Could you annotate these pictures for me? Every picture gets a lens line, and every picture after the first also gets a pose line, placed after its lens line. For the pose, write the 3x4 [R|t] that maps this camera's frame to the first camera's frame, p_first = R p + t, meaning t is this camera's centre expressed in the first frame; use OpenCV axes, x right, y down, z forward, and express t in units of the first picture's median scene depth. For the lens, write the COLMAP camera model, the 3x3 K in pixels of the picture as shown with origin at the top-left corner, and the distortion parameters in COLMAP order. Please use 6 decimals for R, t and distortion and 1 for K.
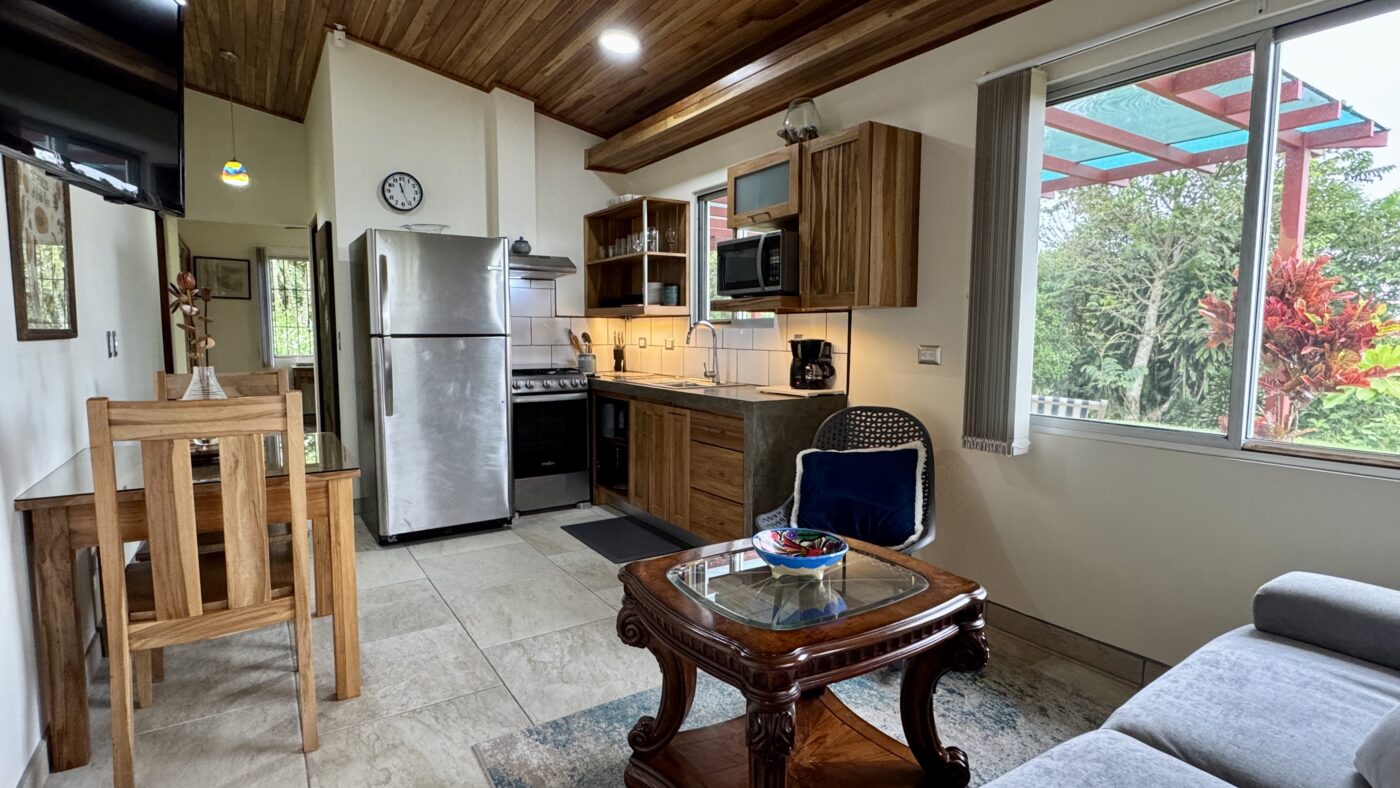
lens RADIAL K [[694.6, 0, 703.8], [0, 694.6, 396.7], [0, 0, 1]] dist [-0.005761, -0.000661]
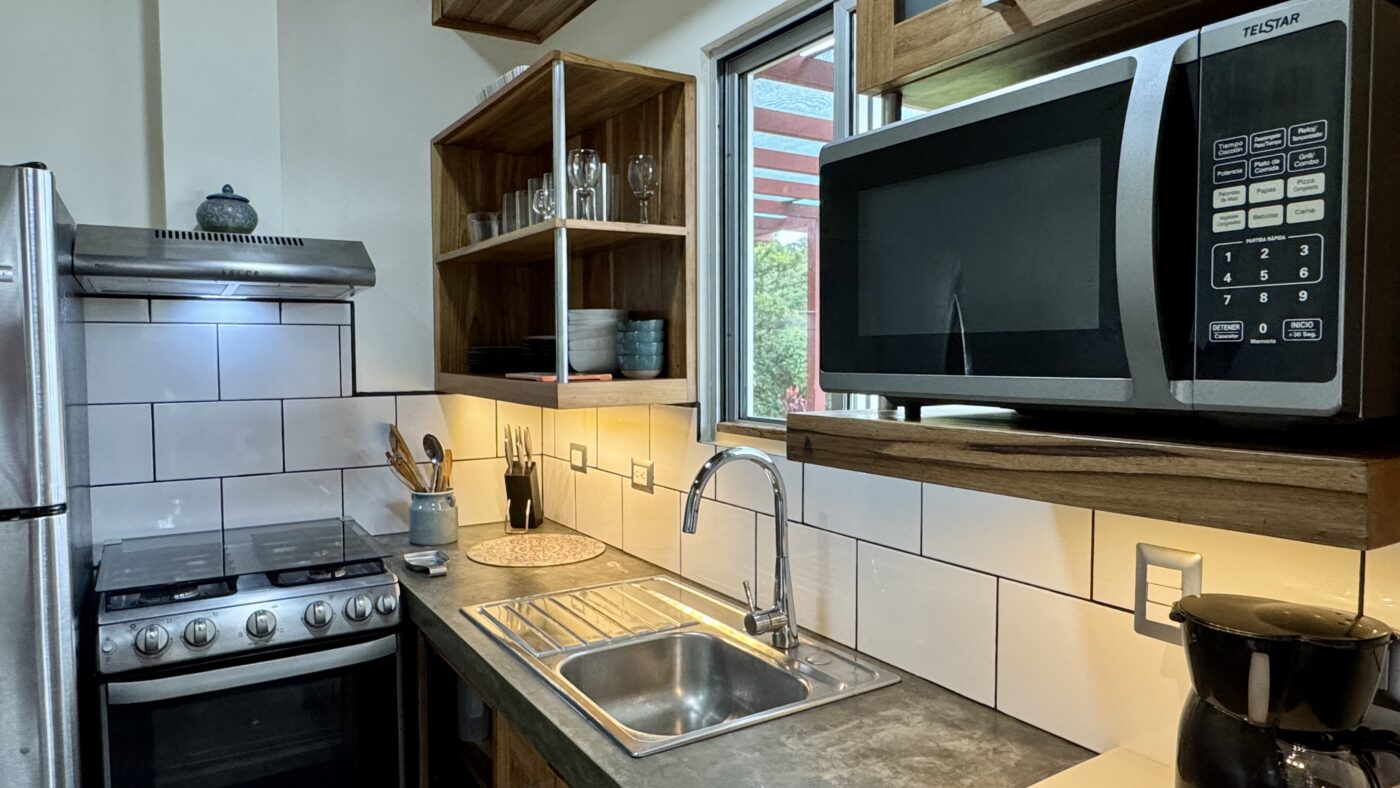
lens RADIAL K [[853.1, 0, 700.3], [0, 853.1, 388.4], [0, 0, 1]] dist [0.006653, 0.001597]
pose [[0.999725, -0.007280, -0.022280, -0.009516], [0.006337, 0.999093, -0.042112, -0.107687], [0.022566, 0.041960, 0.998864, 0.580419]]
